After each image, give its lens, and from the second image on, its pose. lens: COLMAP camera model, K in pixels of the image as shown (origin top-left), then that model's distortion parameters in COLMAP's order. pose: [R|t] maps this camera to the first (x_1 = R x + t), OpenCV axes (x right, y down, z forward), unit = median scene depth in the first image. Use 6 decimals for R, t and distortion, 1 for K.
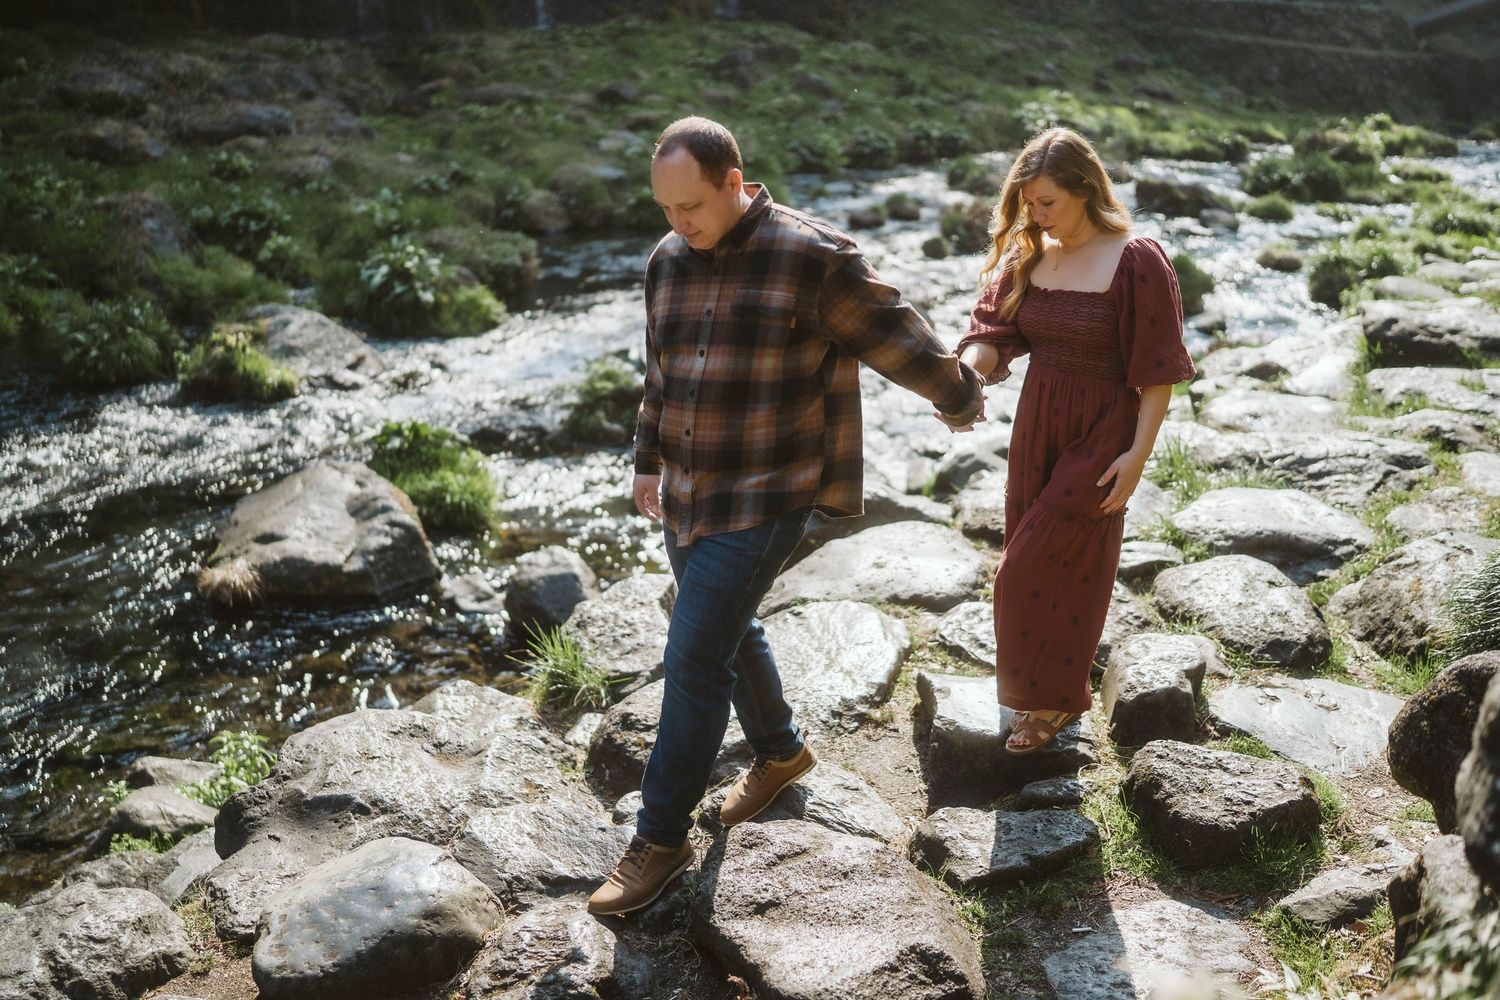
lens RADIAL K [[1424.8, 0, 755.1], [0, 1424.8, 501.9], [0, 0, 1]] dist [-0.200460, 0.222862]
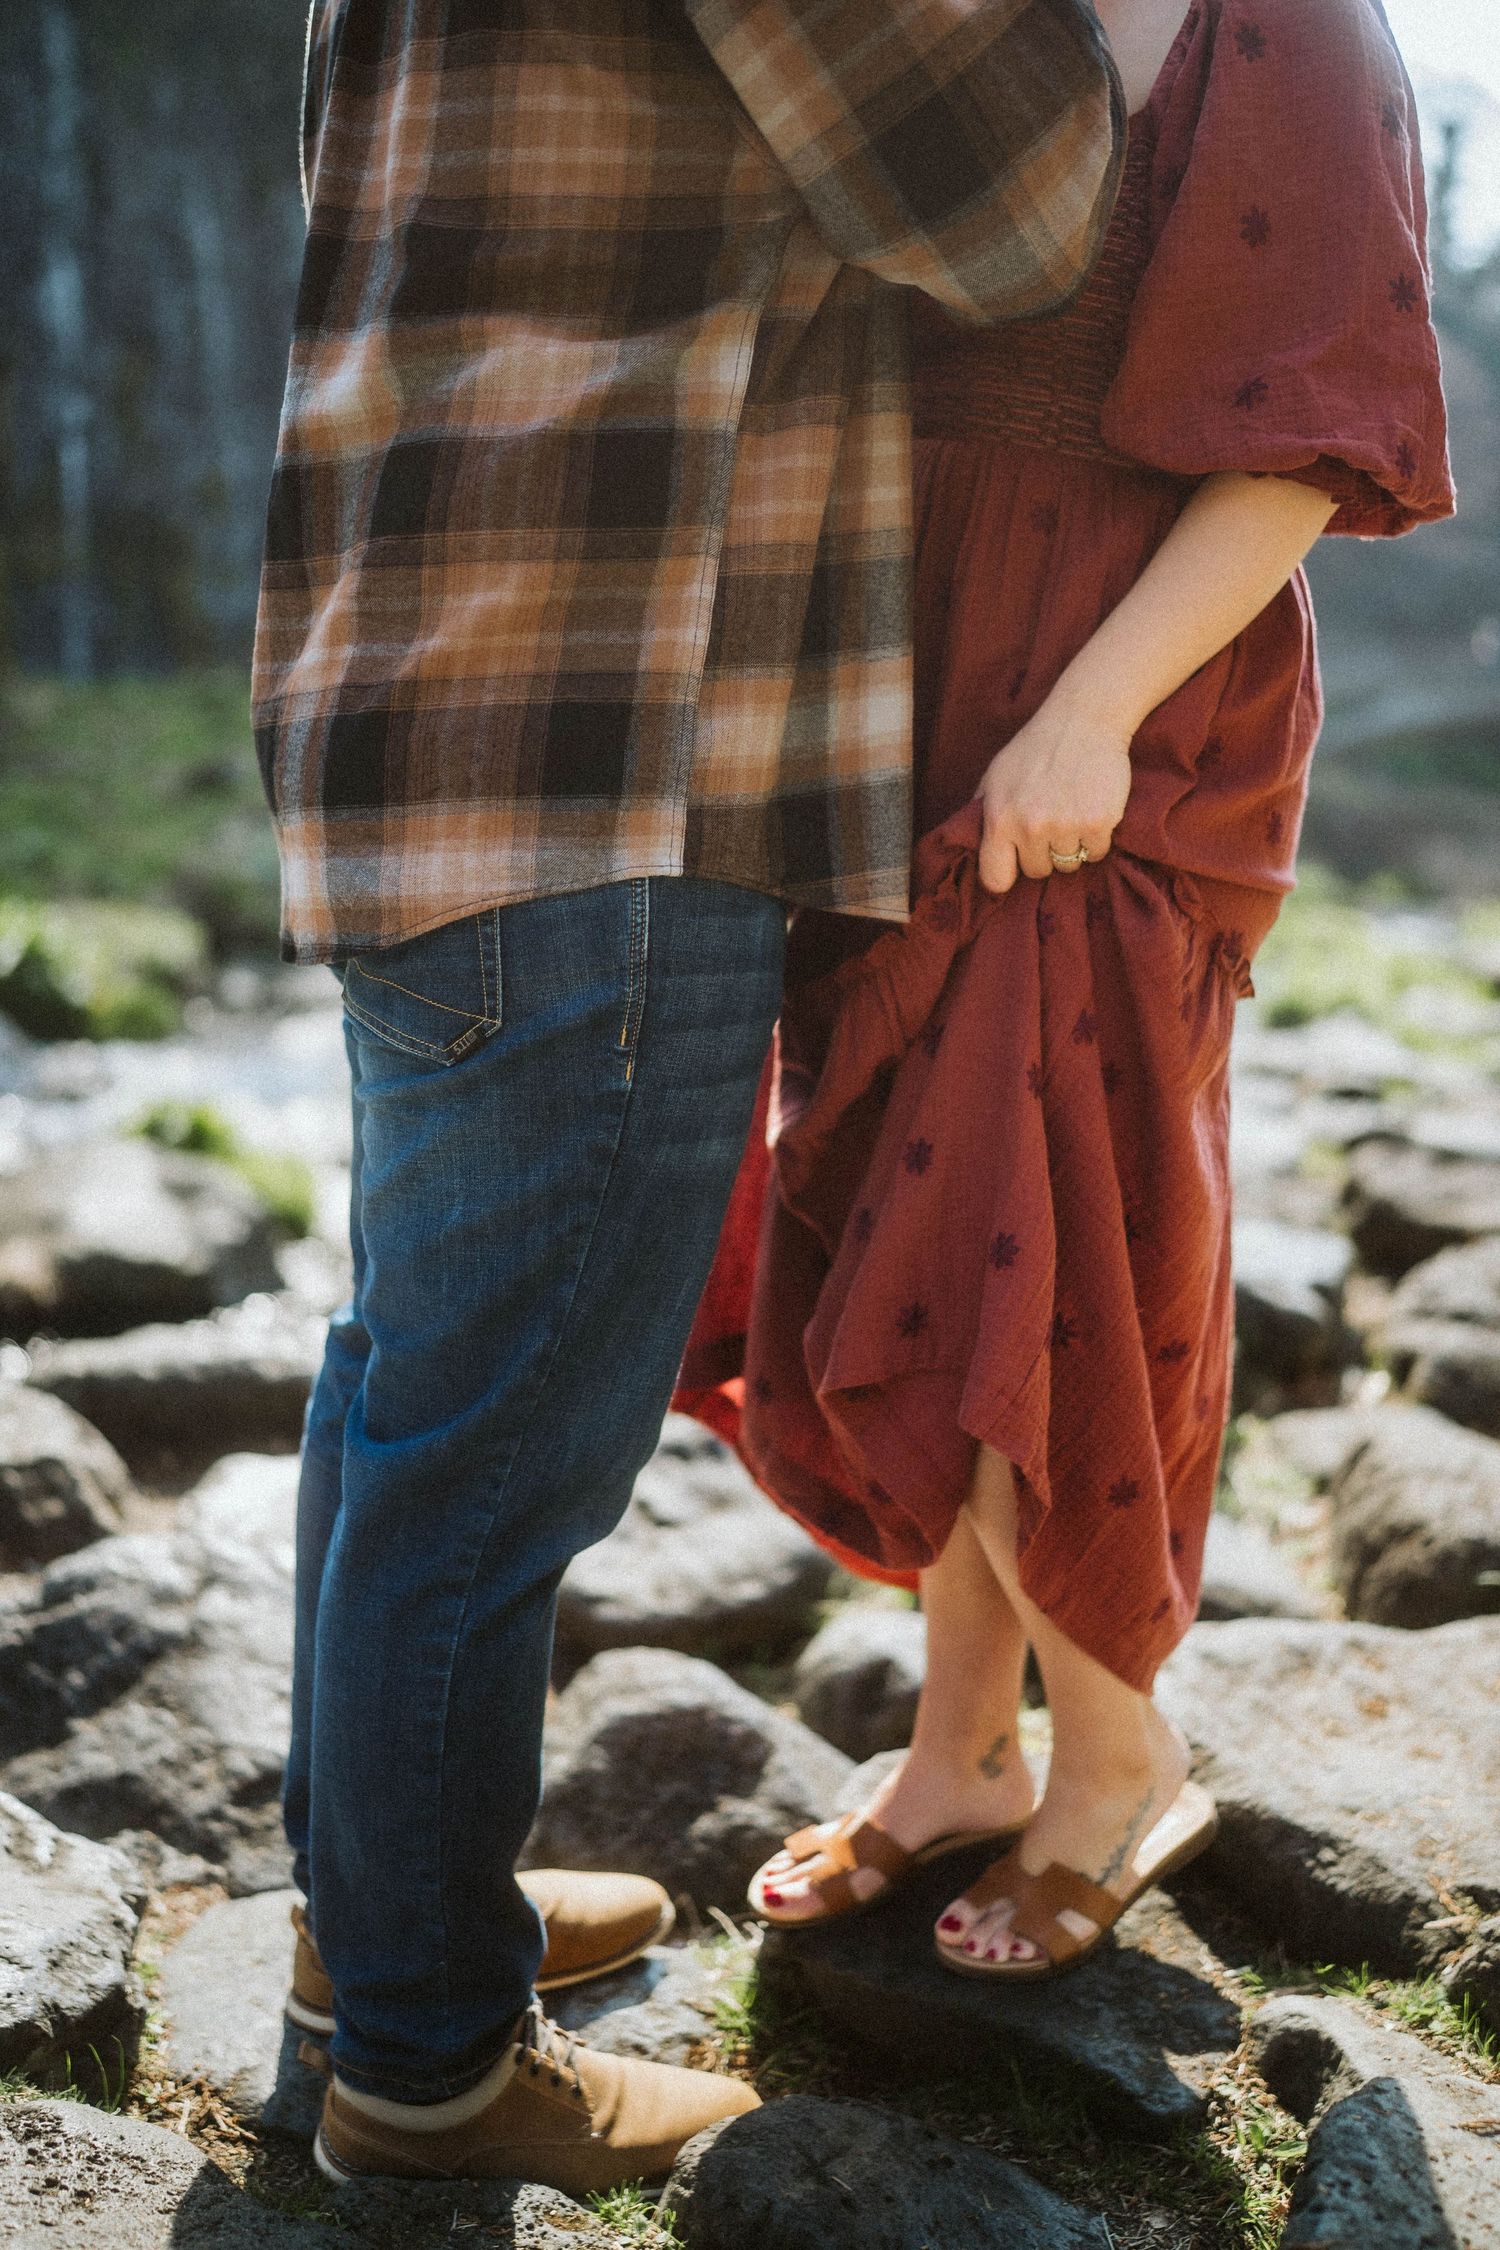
lens RADIAL K [[2162.1, 0, 750.0], [0, 2162.1, 1125.0], [0, 0, 1]] dist [-0.175512, 0.217526]
pose [[0.976203, 0.021000, 0.215840, -0.115142], [0.013453, 0.987518, -0.156928, 0.070109], [-0.216441, 0.156097, 0.963736, -0.040467]]
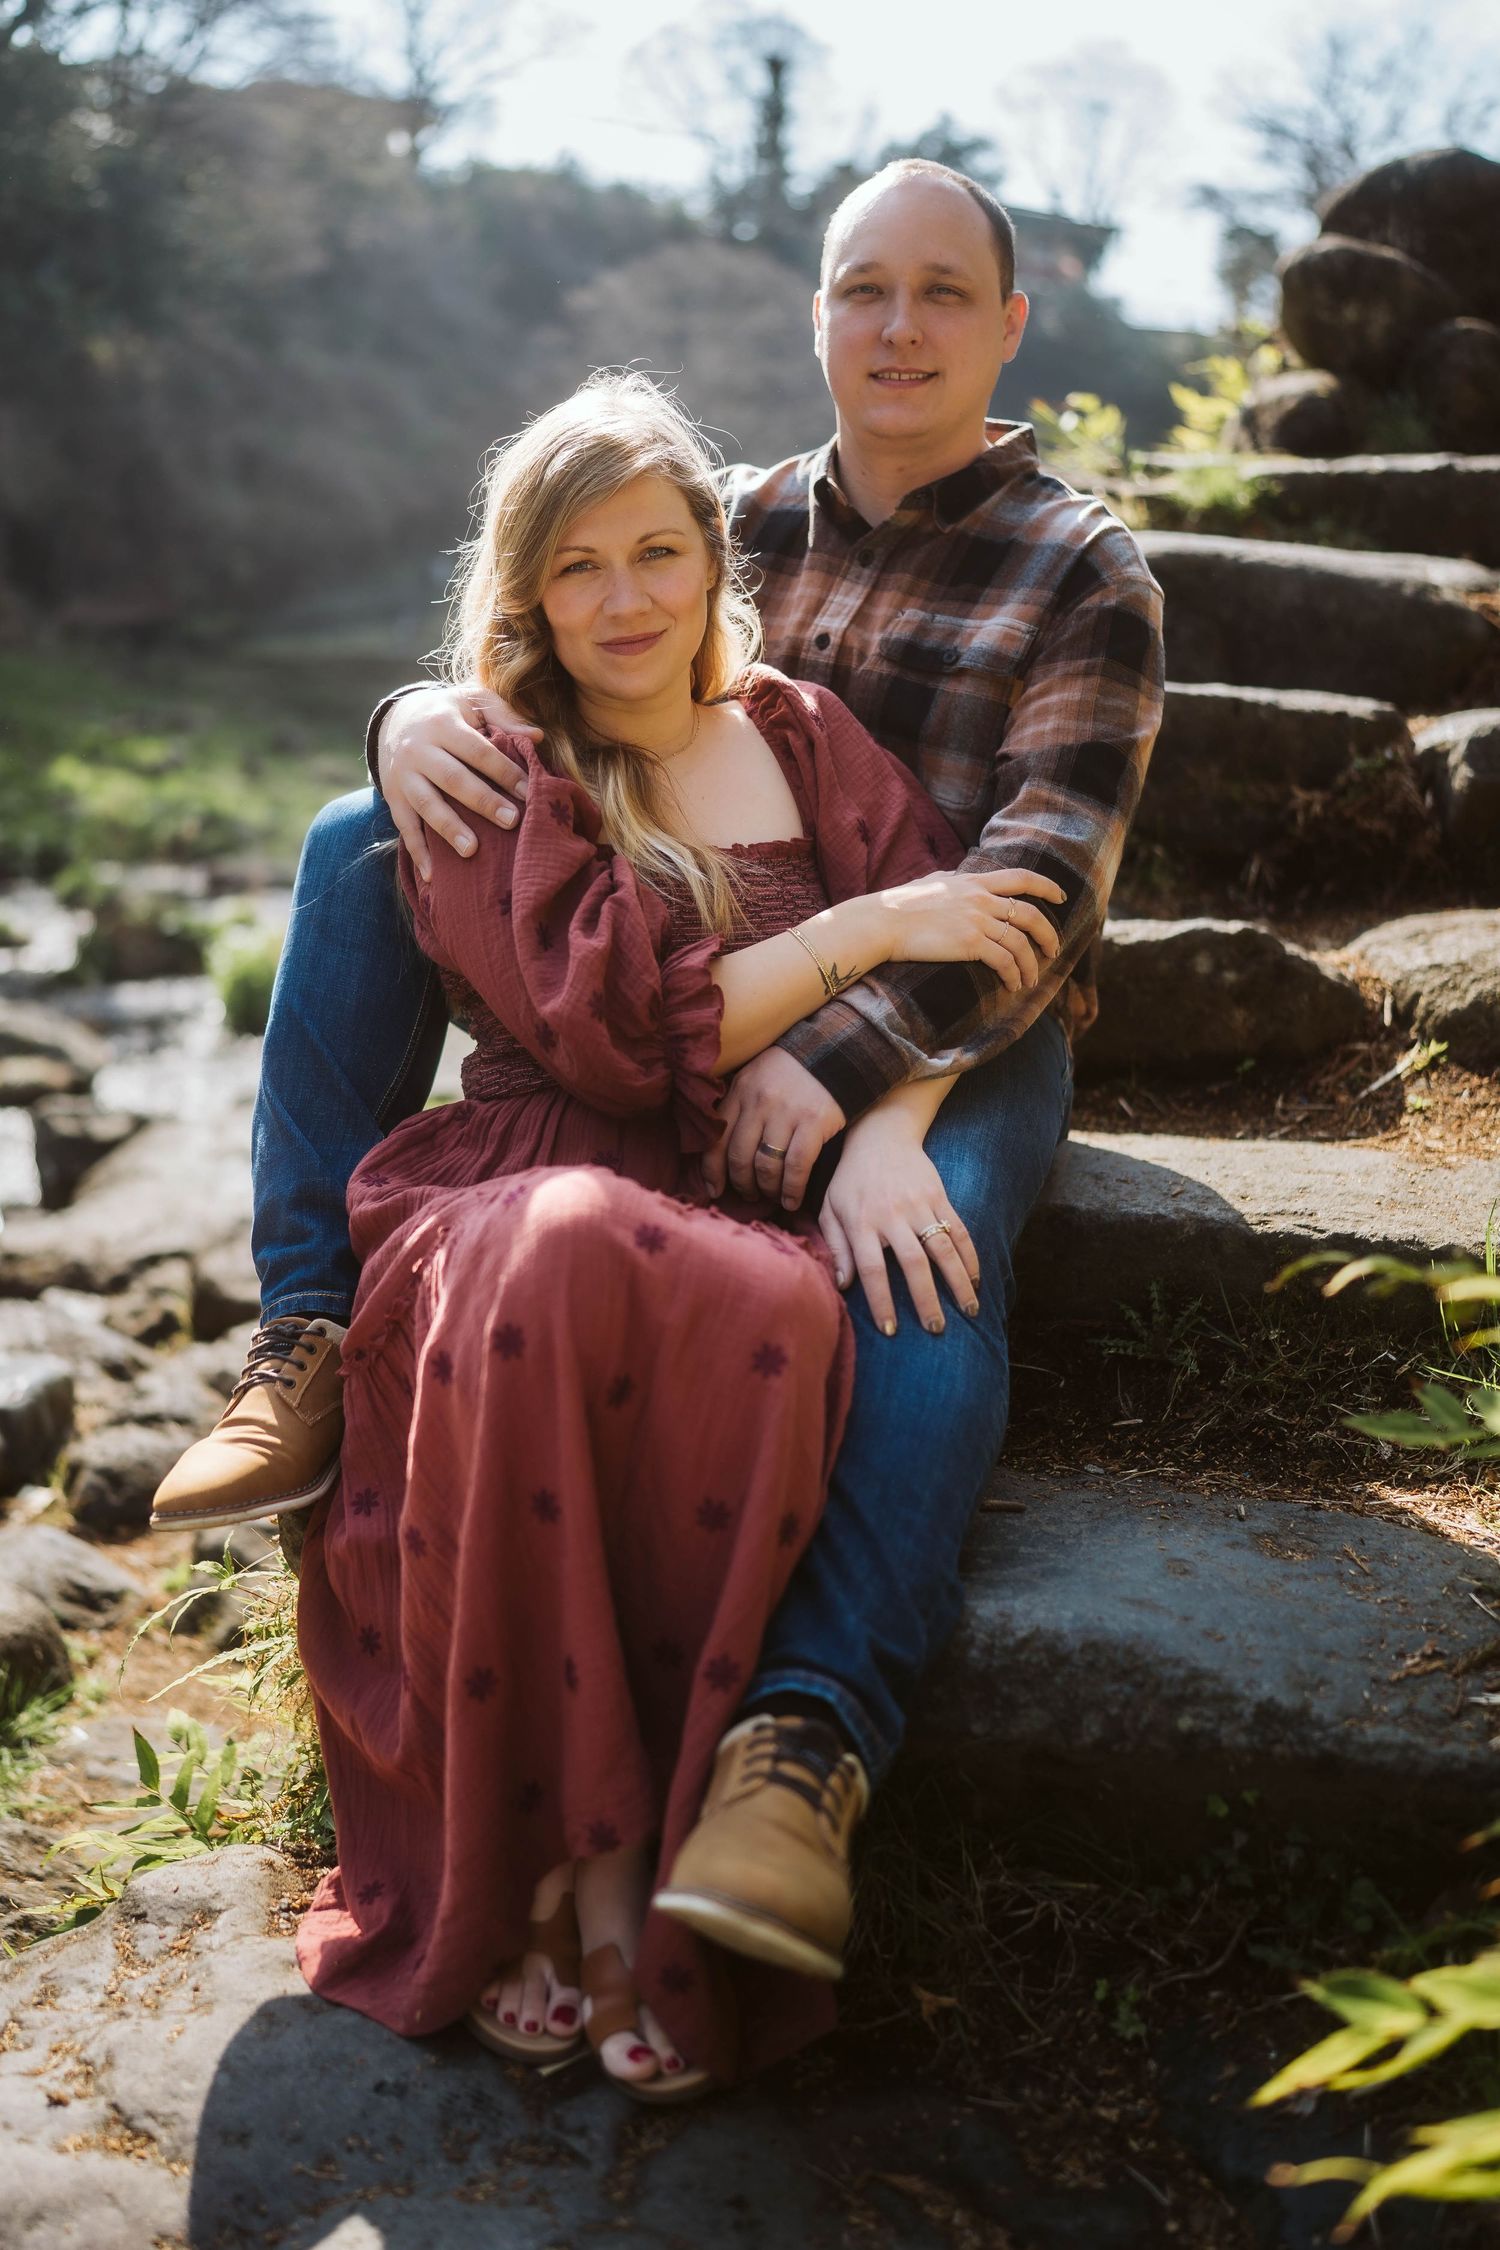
lens RADIAL K [[2155.3, 0, 746.9], [0, 2155.3, 1125.8], [0, 0, 1]] dist [-0.199356, 0.254426]
pose [[0.890751, -0.093217, 0.444830, -0.056814], [0.153828, 0.982811, -0.102079, 0.061066], [-0.427668, 0.159354, 0.889779, -0.086137]]
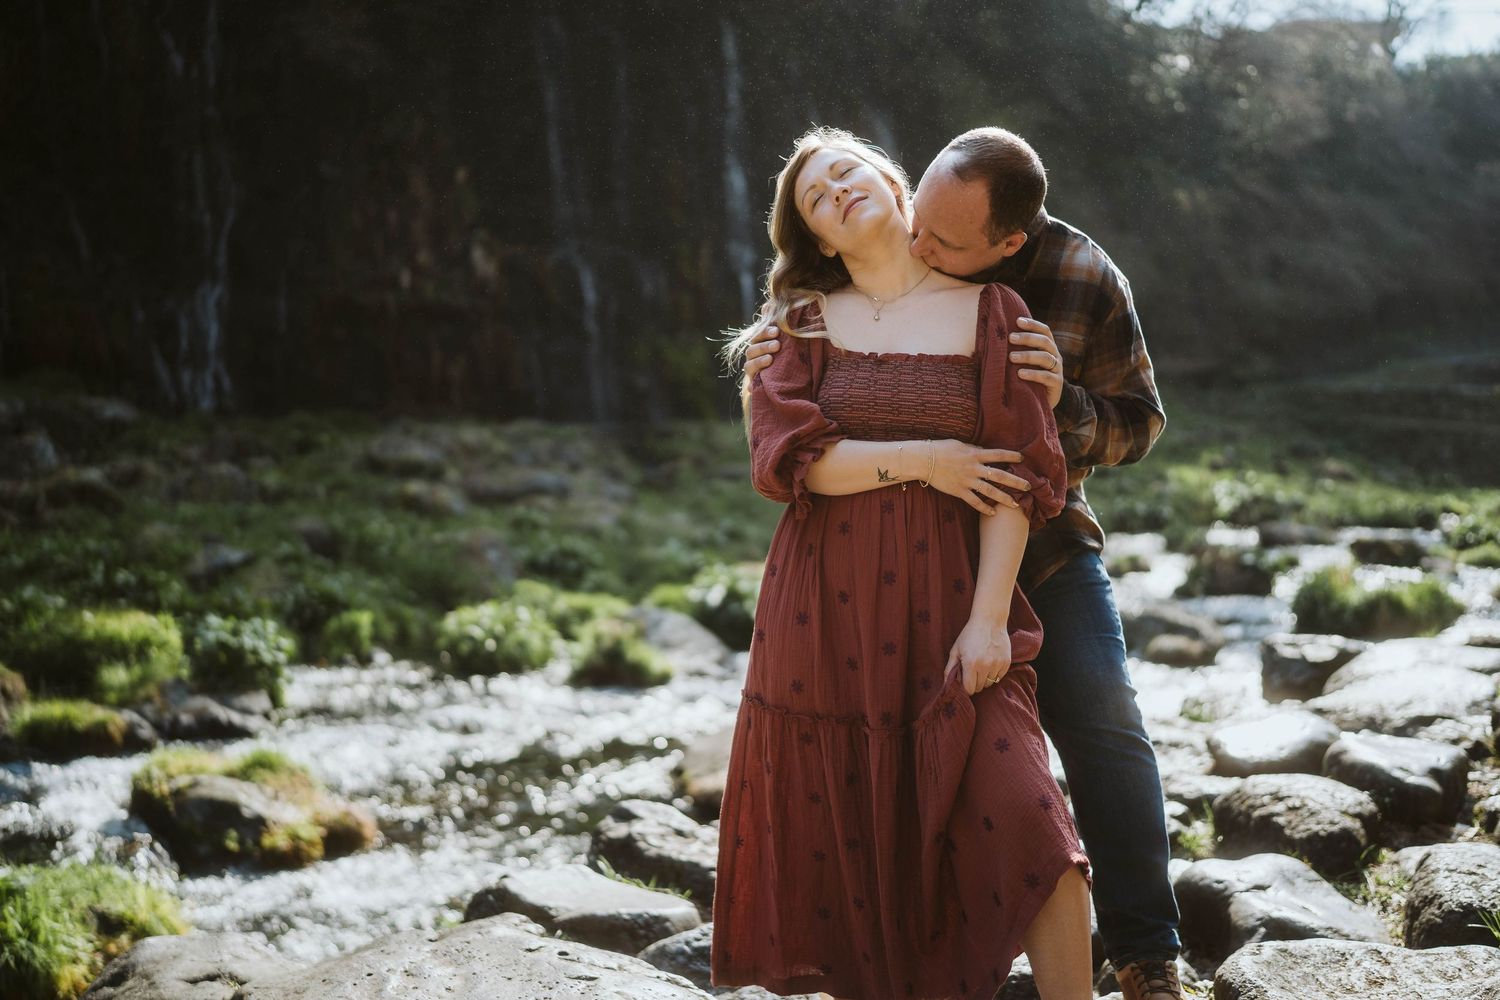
lens RADIAL K [[1436.9, 0, 752.6], [0, 1436.9, 502.0], [0, 0, 1]] dist [-0.199356, 0.254426]
pose [[0.995350, -0.013041, -0.095437, -0.108649], [-0.014930, 0.957934, -0.286601, 0.076932], [0.095160, 0.286693, 0.953285, -0.083928]]
